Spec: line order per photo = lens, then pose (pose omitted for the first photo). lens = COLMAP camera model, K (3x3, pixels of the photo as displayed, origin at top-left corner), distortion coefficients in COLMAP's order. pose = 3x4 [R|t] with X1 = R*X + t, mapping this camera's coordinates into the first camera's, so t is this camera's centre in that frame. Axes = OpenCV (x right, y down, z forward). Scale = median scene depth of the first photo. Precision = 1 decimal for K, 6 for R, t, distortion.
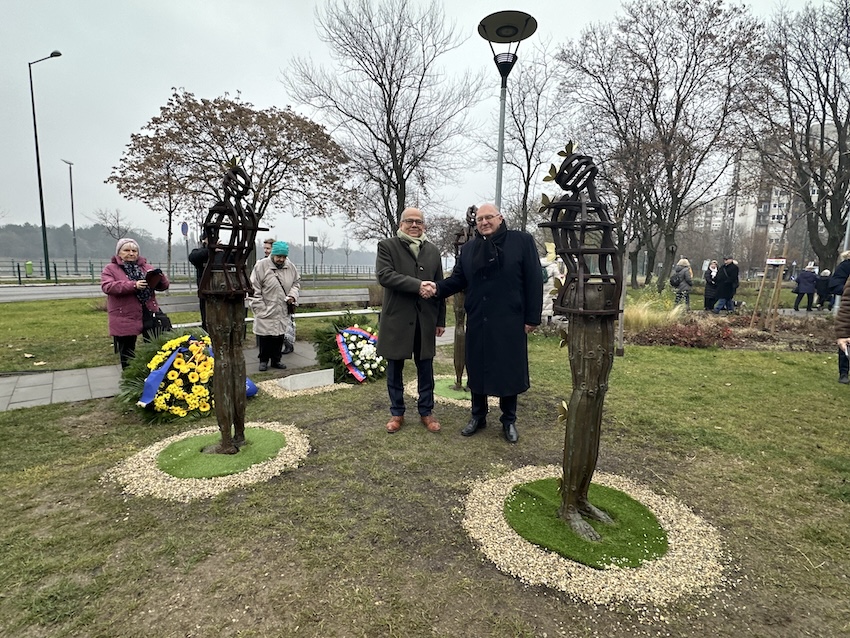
lens RADIAL K [[401.9, 0, 436.7], [0, 401.9, 322.2], [0, 0, 1]] dist [-0.002719, 0.000151]
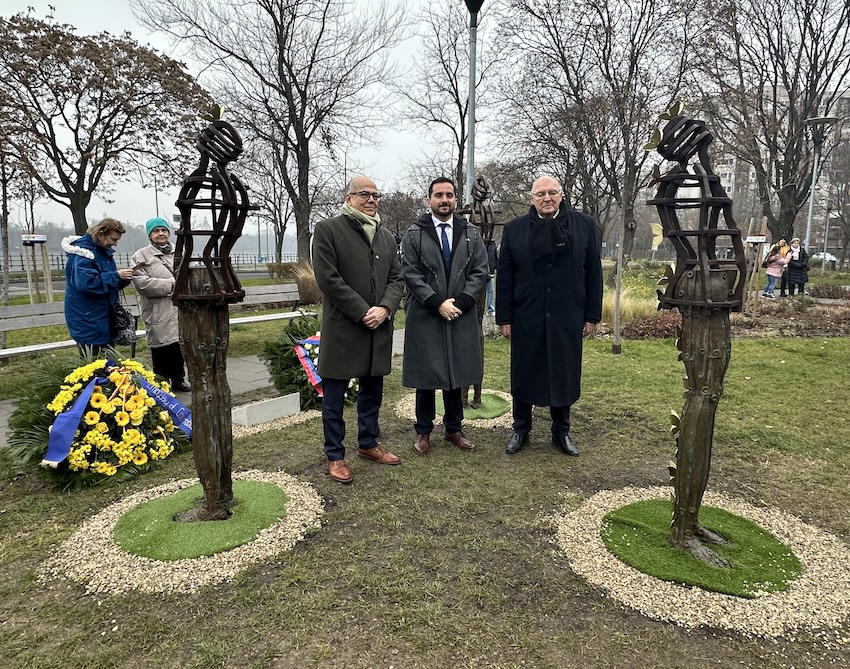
lens RADIAL K [[508.7, 0, 423.2], [0, 508.7, 330.2], [0, 0, 1]] dist [-0.003187, 0.000605]
pose [[0.981534, -0.049365, 0.184807, -0.244047], [0.046258, 0.998707, 0.021086, -0.011730], [-0.185609, -0.012148, 0.982549, 0.028243]]
